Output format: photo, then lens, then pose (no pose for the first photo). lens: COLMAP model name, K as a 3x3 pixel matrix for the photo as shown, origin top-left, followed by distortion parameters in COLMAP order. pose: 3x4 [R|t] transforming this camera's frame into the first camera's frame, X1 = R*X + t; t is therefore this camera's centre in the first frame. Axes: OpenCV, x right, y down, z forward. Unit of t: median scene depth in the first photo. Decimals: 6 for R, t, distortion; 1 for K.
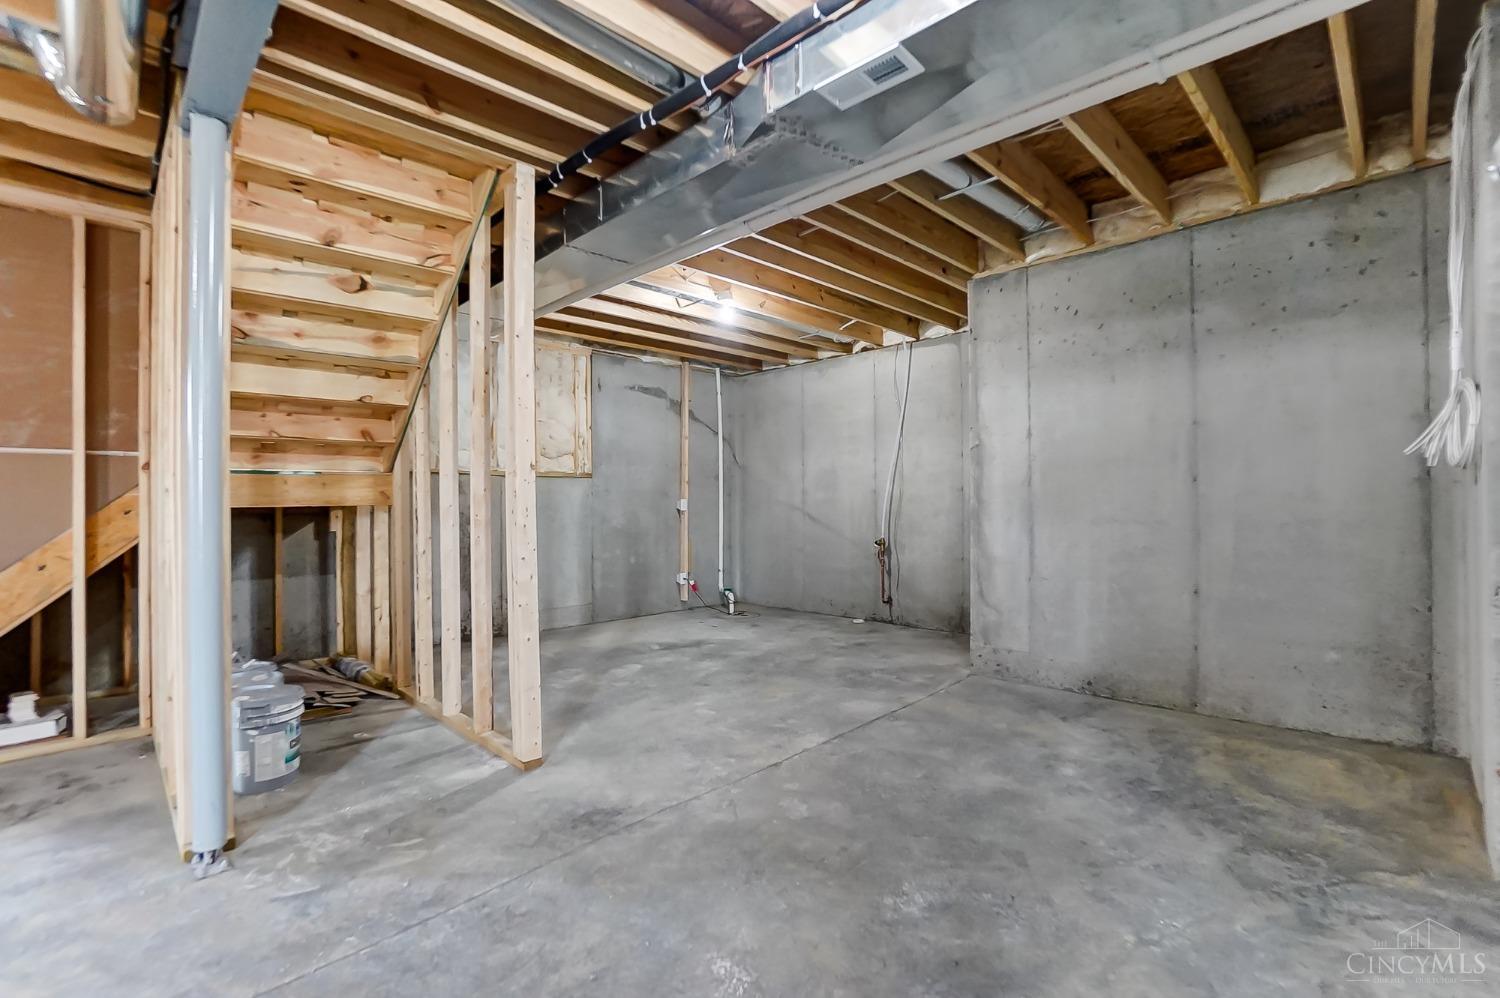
lens RADIAL K [[683.3, 0, 777.8], [0, 683.3, 497.0], [0, 0, 1]] dist [-0.002103, -0.000464]
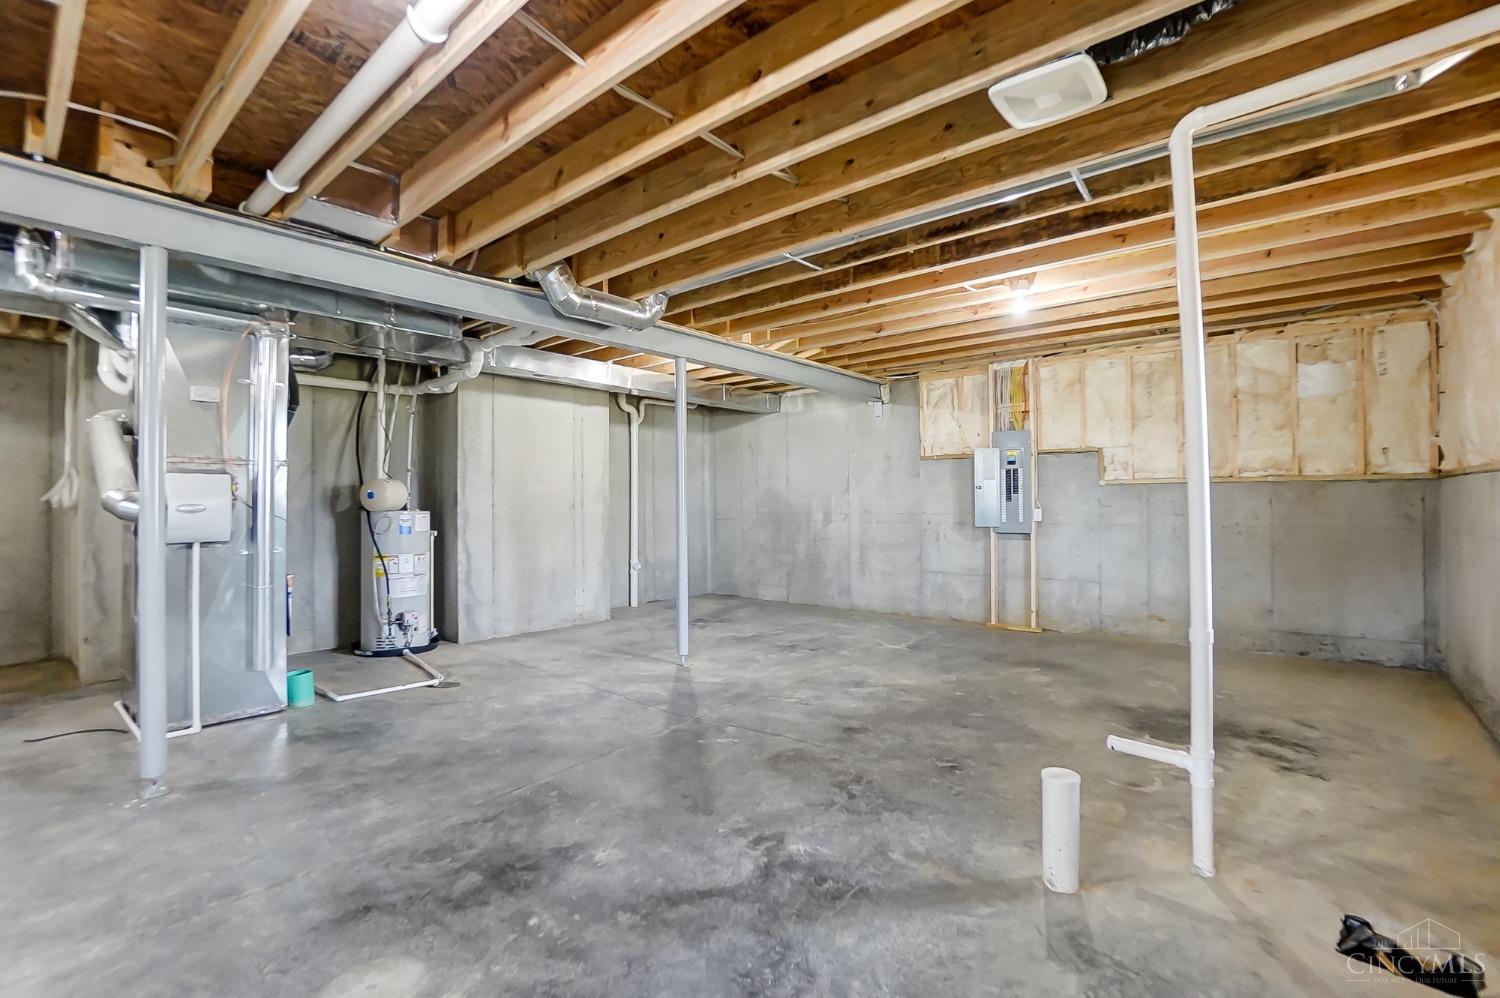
lens RADIAL K [[671.1, 0, 752.7], [0, 671.1, 500.3], [0, 0, 1]] dist [-0.069910, 0.025937]
pose [[-0.036407, 0.014803, 0.999227, -0.739008], [-0.002410, 0.999886, -0.014901, -0.032031], [-0.999334, -0.002950, -0.036367, -0.729501]]
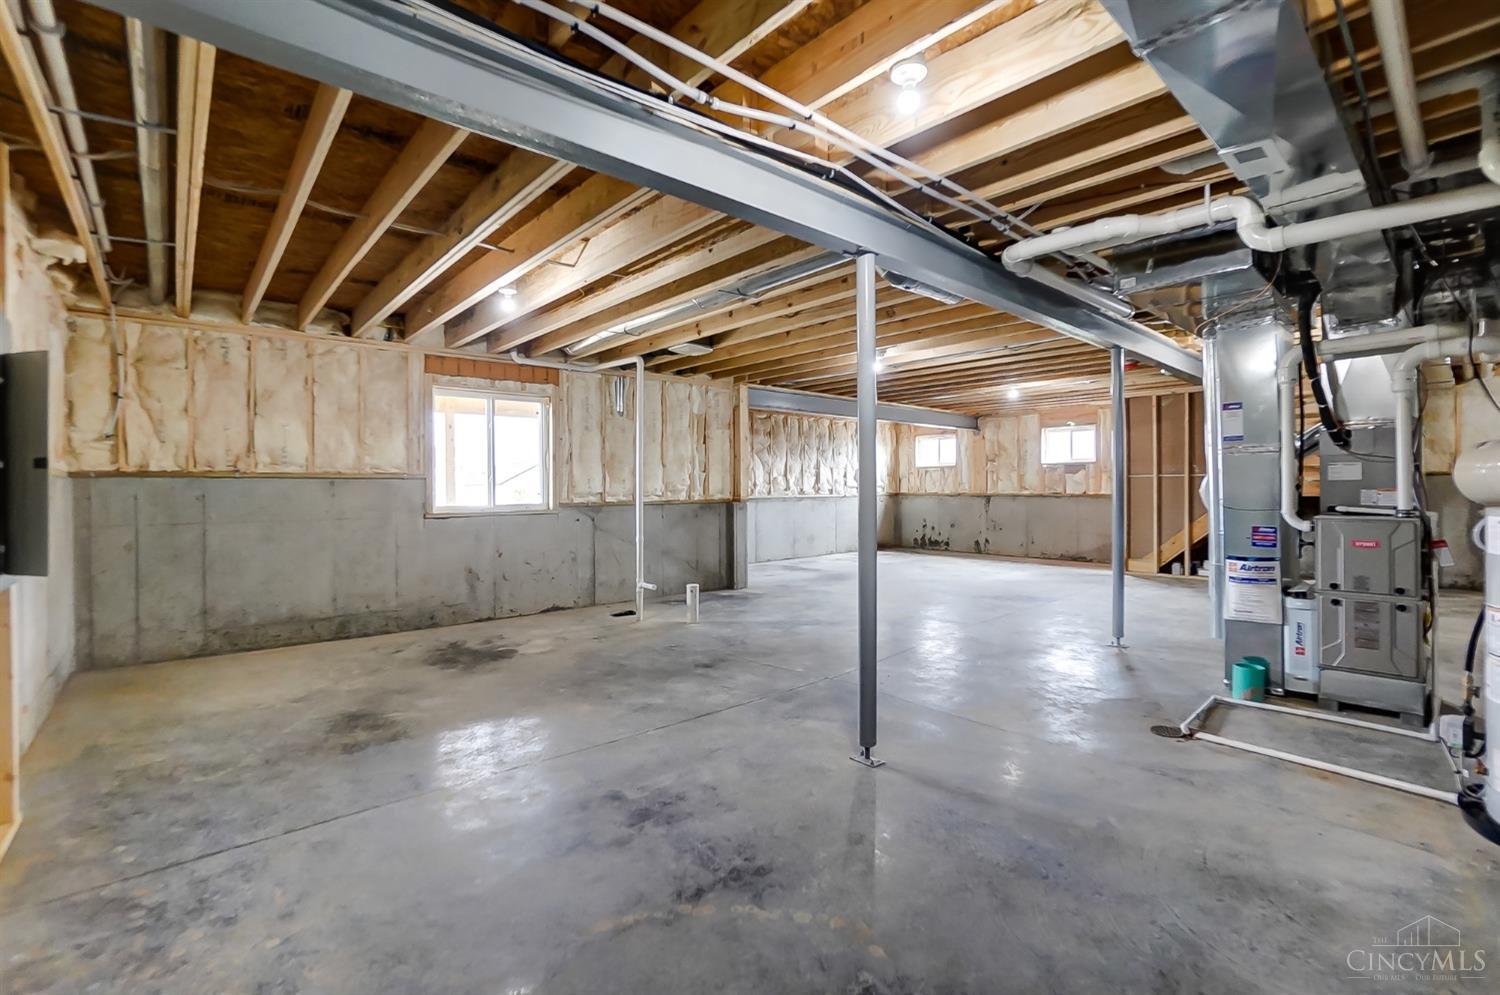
lens RADIAL K [[672.7, 0, 743.9], [0, 672.7, 503.0], [0, 0, 1]] dist [-0.062929, 0.026208]
pose [[-0.106014, 0.035770, -0.993721, 1.759138], [0.016411, 0.999280, 0.034220, -0.072775], [0.994229, -0.012680, -0.106525, -0.694231]]
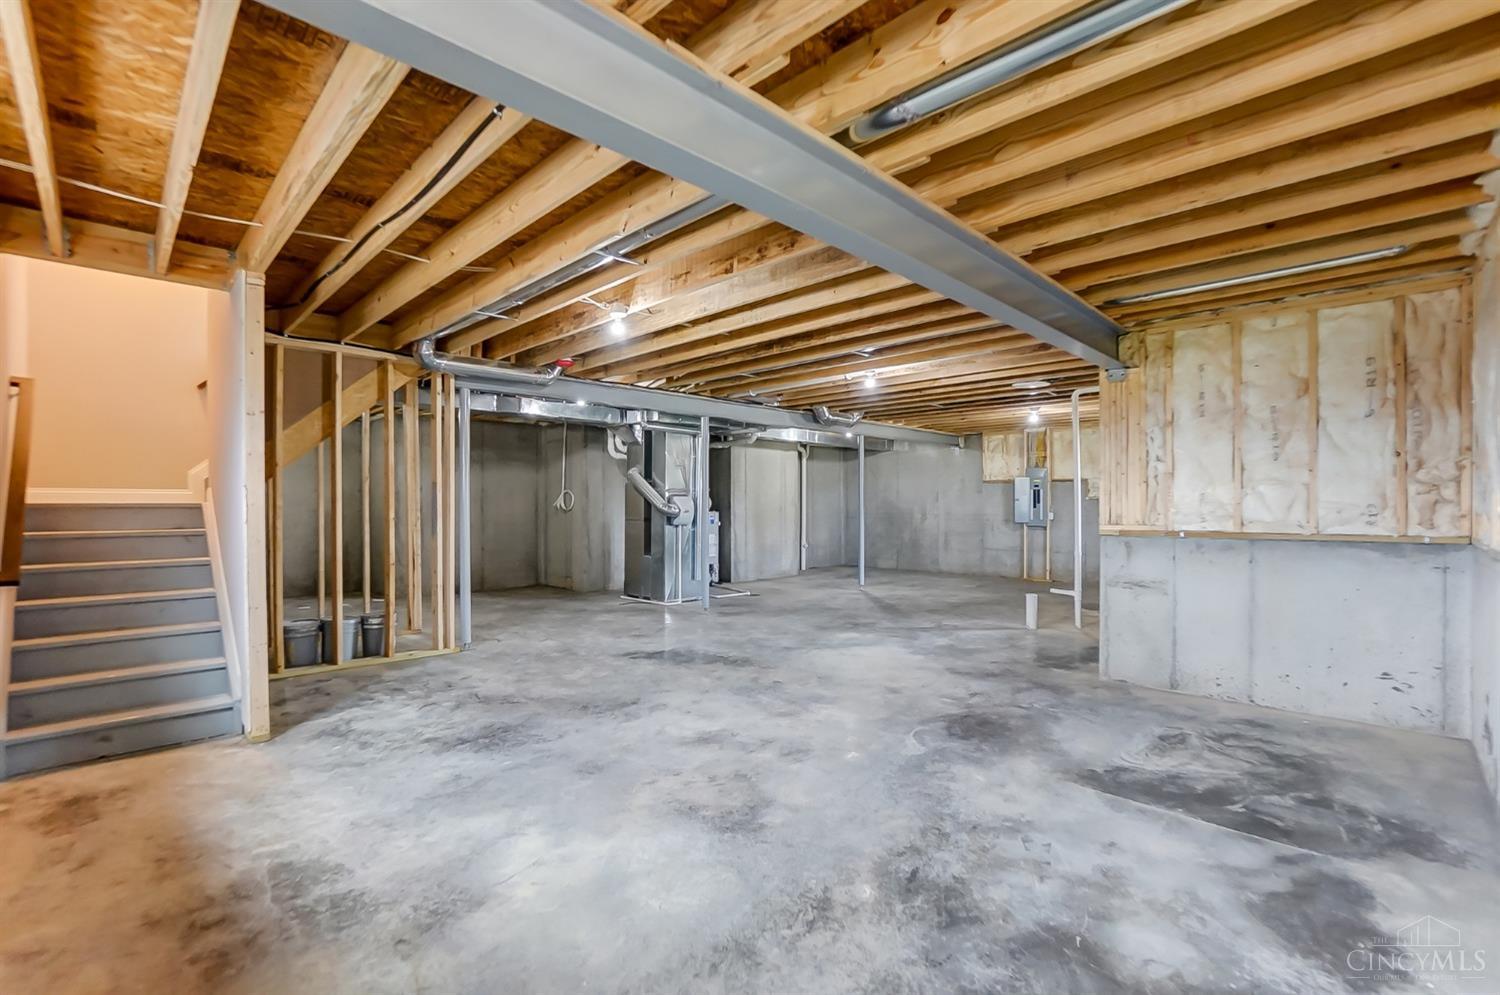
lens RADIAL K [[672.7, 0, 743.9], [0, 672.7, 503.0], [0, 0, 1]] dist [-0.062929, 0.026208]
pose [[0.049373, 0.009877, 0.998732, -2.292283], [-0.009384, 0.999912, -0.009425, -0.039408], [-0.998736, -0.008907, 0.049461, -0.232500]]
